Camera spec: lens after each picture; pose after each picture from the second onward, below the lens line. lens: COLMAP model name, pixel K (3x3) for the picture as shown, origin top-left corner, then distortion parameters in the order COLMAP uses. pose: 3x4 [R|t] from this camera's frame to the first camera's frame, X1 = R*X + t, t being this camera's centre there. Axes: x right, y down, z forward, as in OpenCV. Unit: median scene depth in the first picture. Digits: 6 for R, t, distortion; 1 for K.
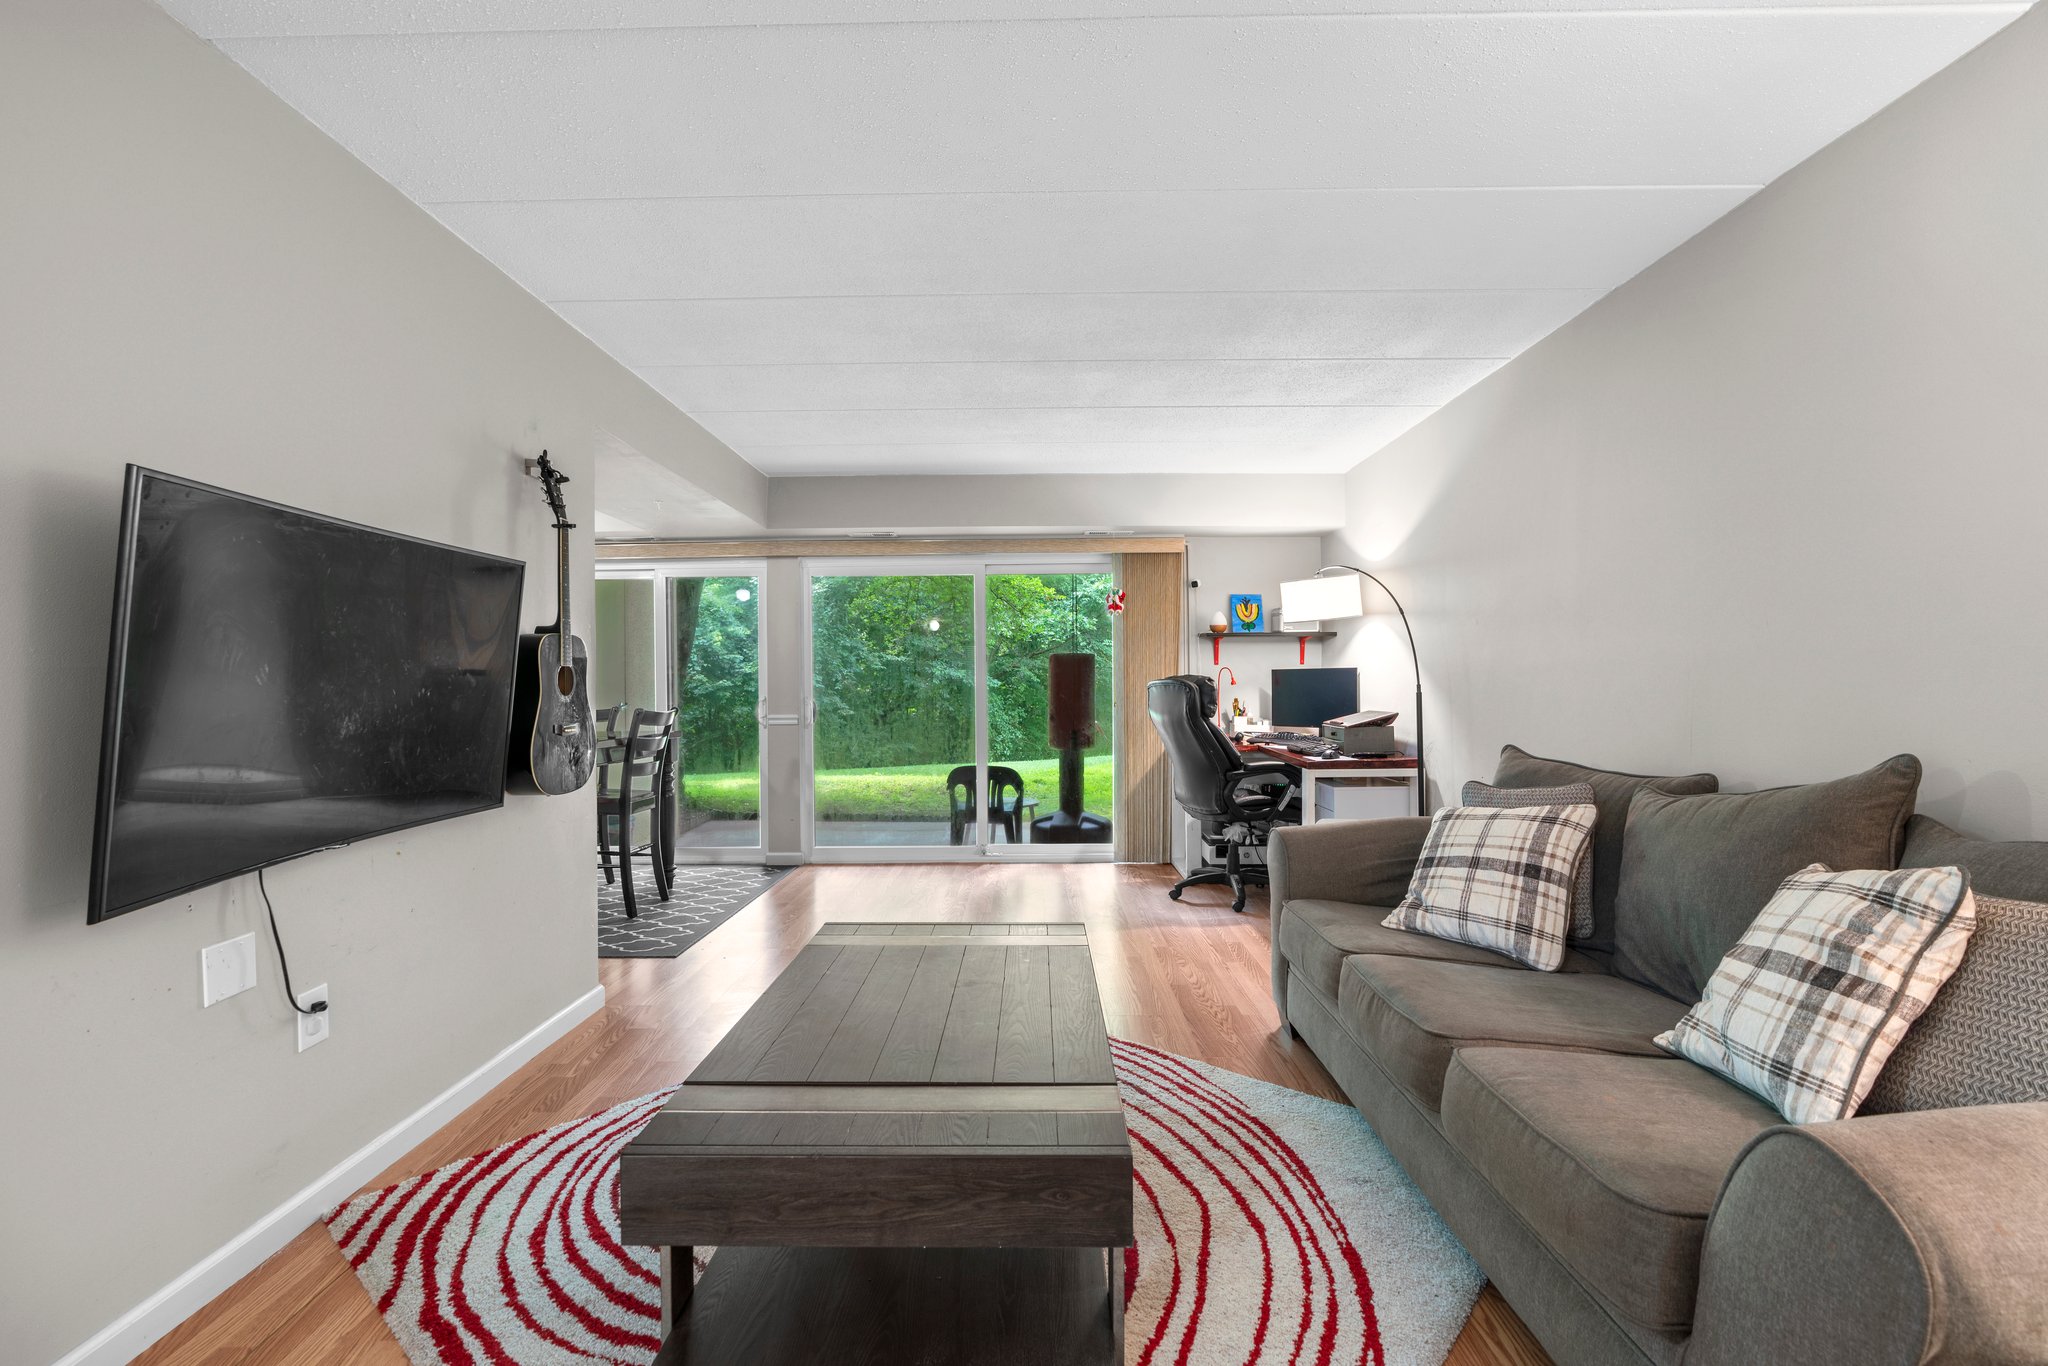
lens RADIAL K [[916.9, 0, 1019.8], [0, 916.9, 682.6], [0, 0, 1]] dist [-0.012008, 0.006775]
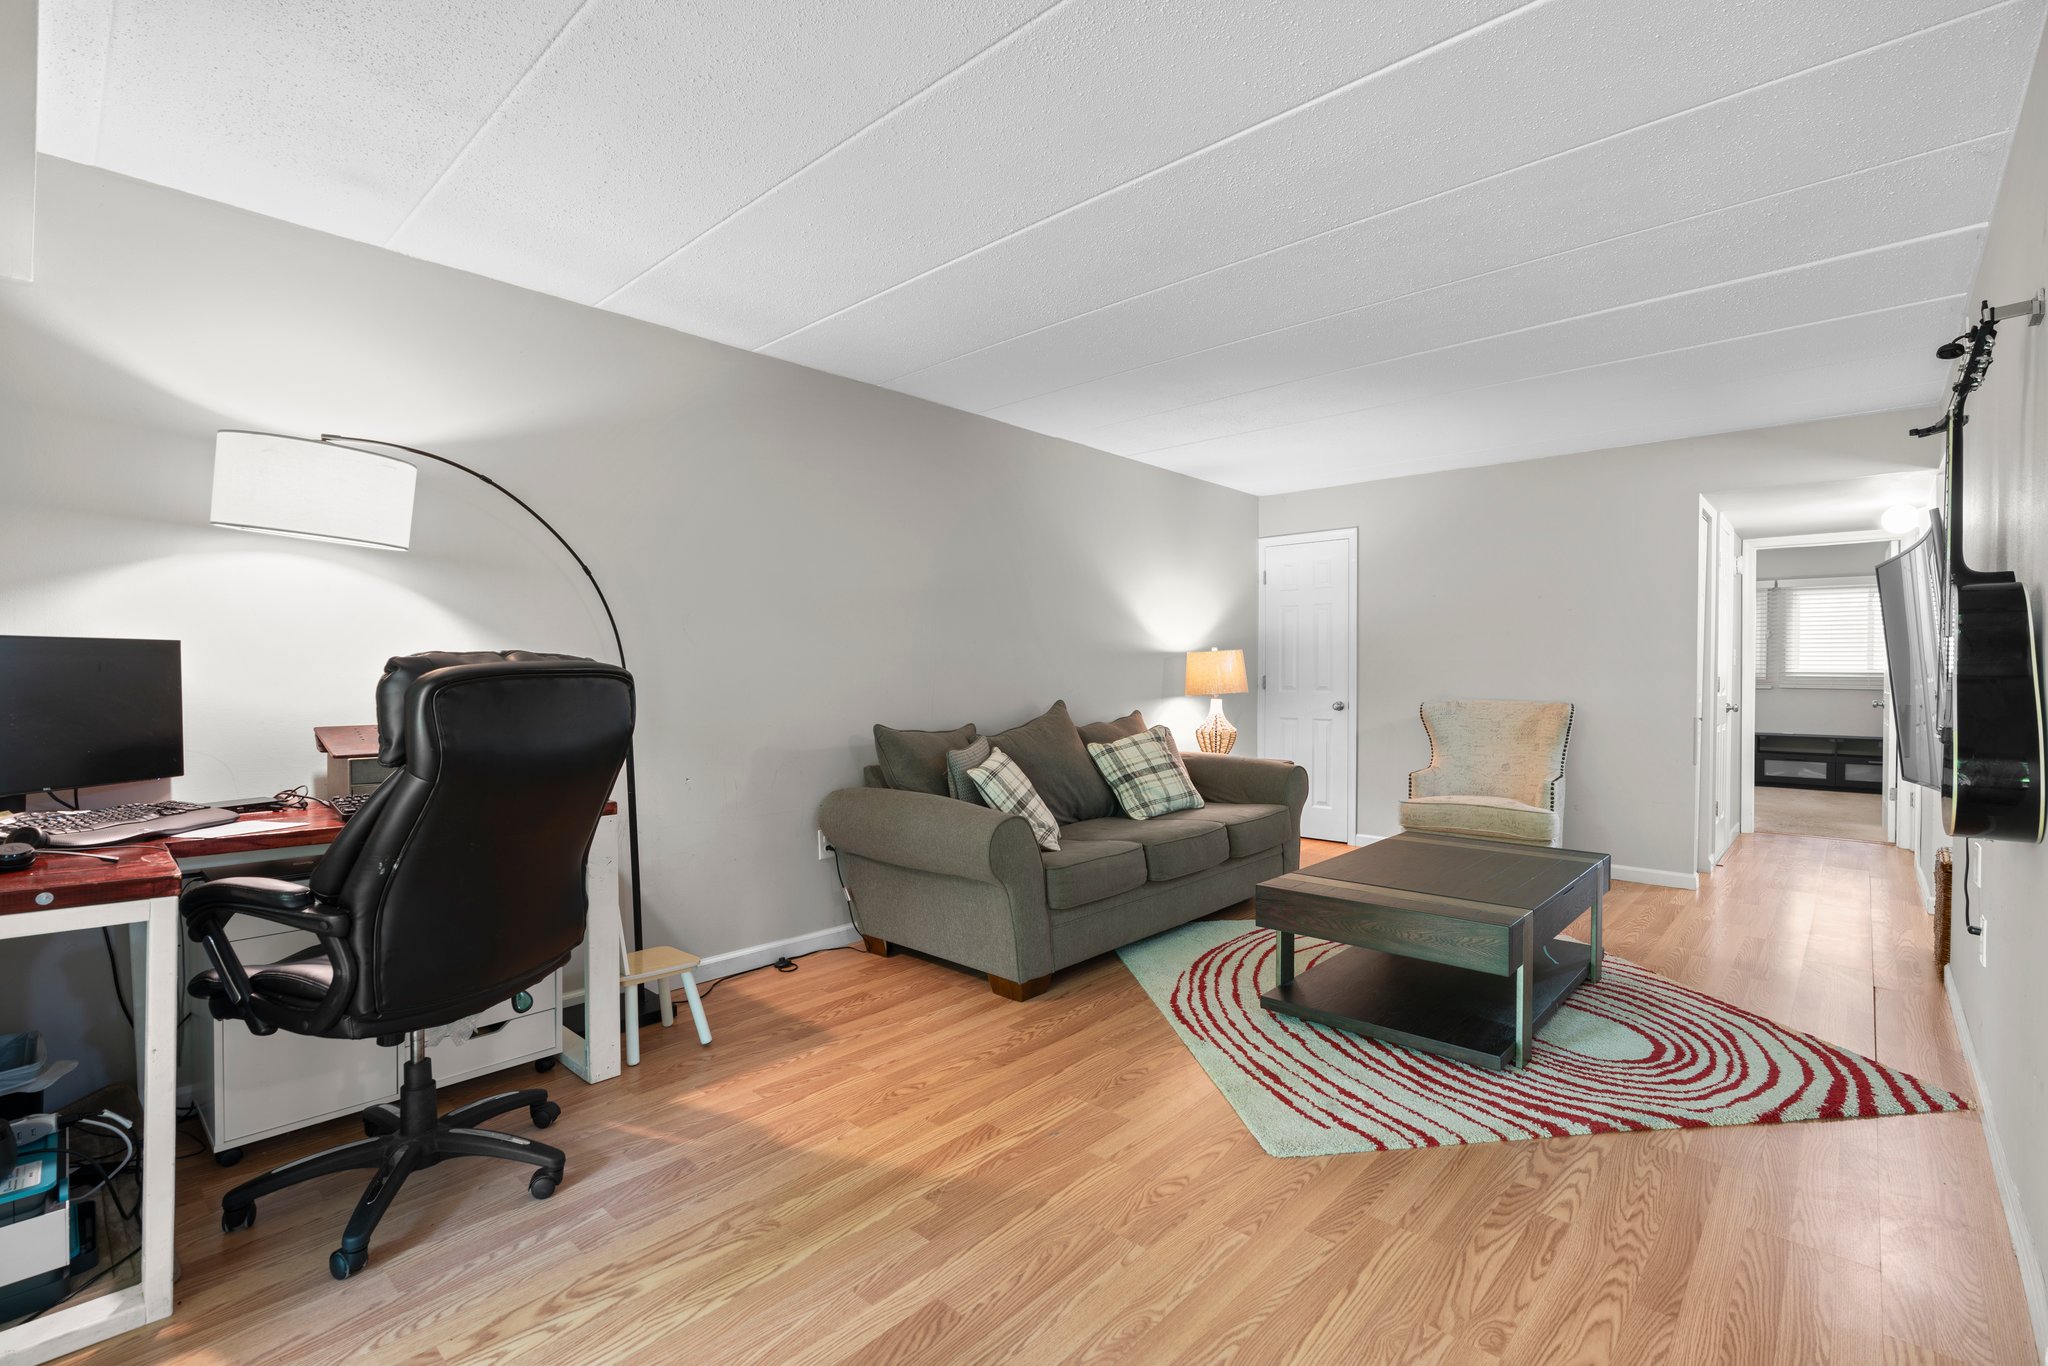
lens RADIAL K [[924.3, 0, 1006.4], [0, 924.3, 673.1], [0, 0, 1]] dist [-0.030060, 0.012624]
pose [[-0.739174, 0.006788, 0.673480, -0.502393], [0.003778, 0.999975, -0.005933, 0.010264], [-0.673504, -0.001841, -0.739182, 2.209111]]
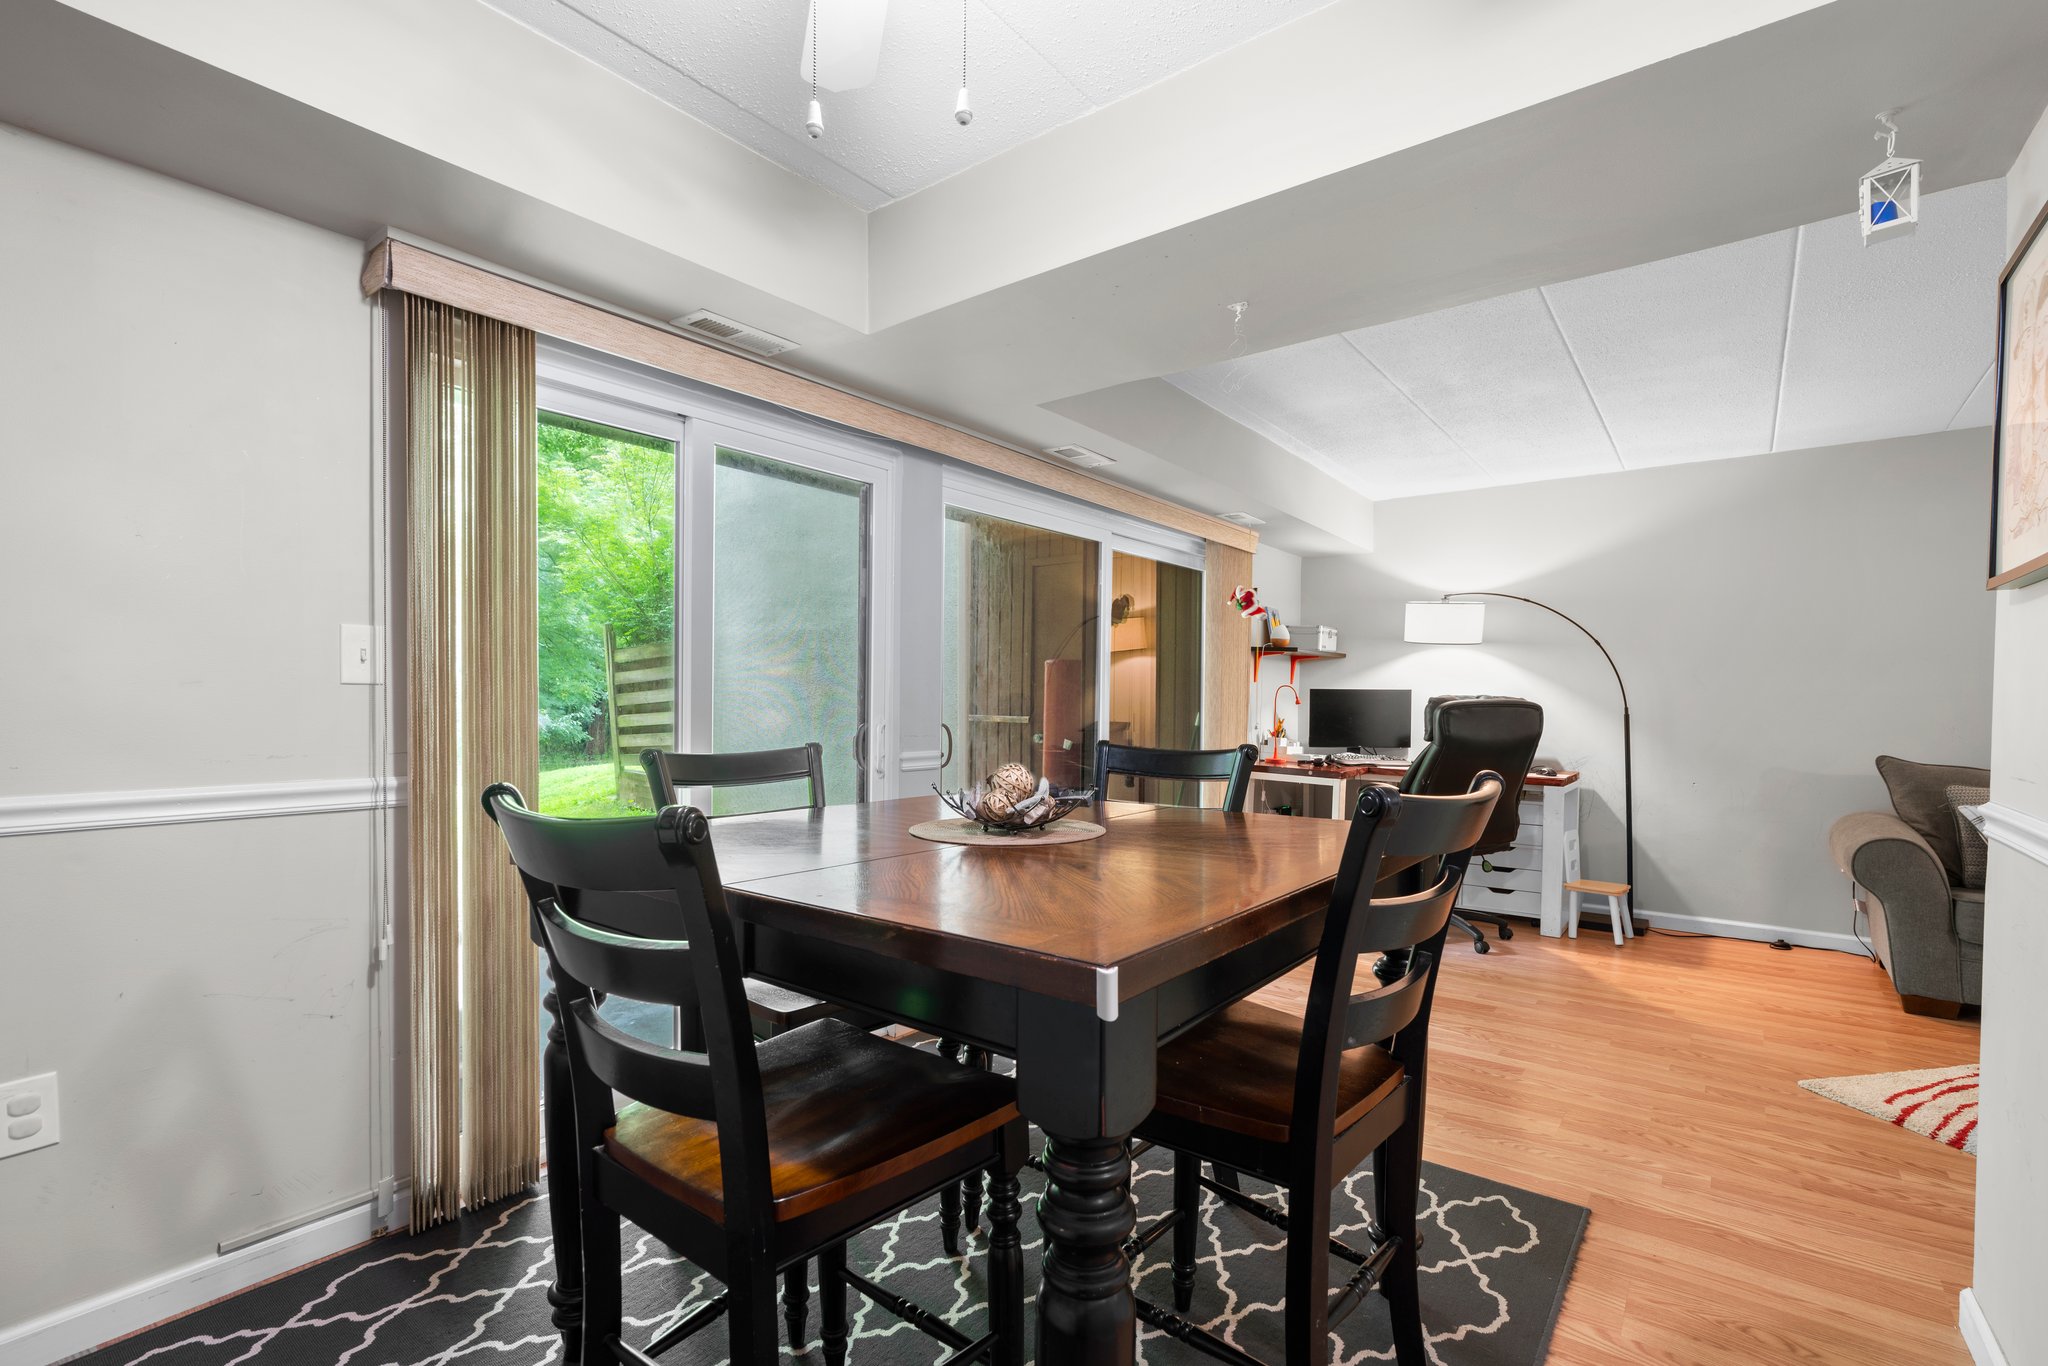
lens RADIAL K [[922.1, 0, 1025.3], [0, 922.1, 717.7], [0, 0, 1]] dist [0.000807, 0.000493]
pose [[0.596386, -0.004582, 0.802685, -1.577547], [-0.014567, 0.999757, 0.016530, 0.010185], [-0.802566, -0.021551, 0.596174, 1.488446]]
